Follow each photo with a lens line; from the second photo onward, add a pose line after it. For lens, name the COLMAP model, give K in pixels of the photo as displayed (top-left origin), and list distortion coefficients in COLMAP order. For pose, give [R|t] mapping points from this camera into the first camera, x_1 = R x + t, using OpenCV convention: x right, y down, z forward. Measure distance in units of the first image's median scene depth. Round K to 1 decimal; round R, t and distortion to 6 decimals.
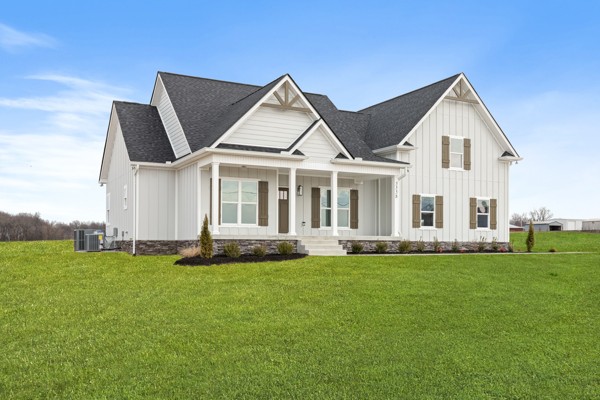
lens RADIAL K [[596.6, 0, 300.0], [0, 596.6, 200.0], [0, 0, 1]] dist [0.000572, -0.000441]
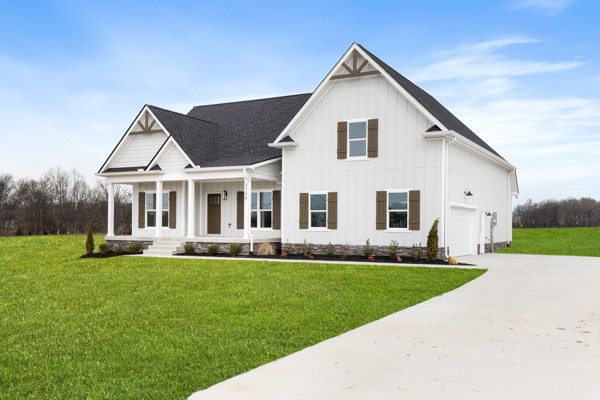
lens RADIAL K [[596.6, 0, 300.0], [0, 596.6, 200.0], [0, 0, 1]] dist [0.000572, -0.000441]
pose [[0.537459, -0.040357, -0.842324, 0.998924], [0.054410, 0.998433, -0.013120, 0.014116], [0.841533, -0.038779, 0.538813, 0.517020]]
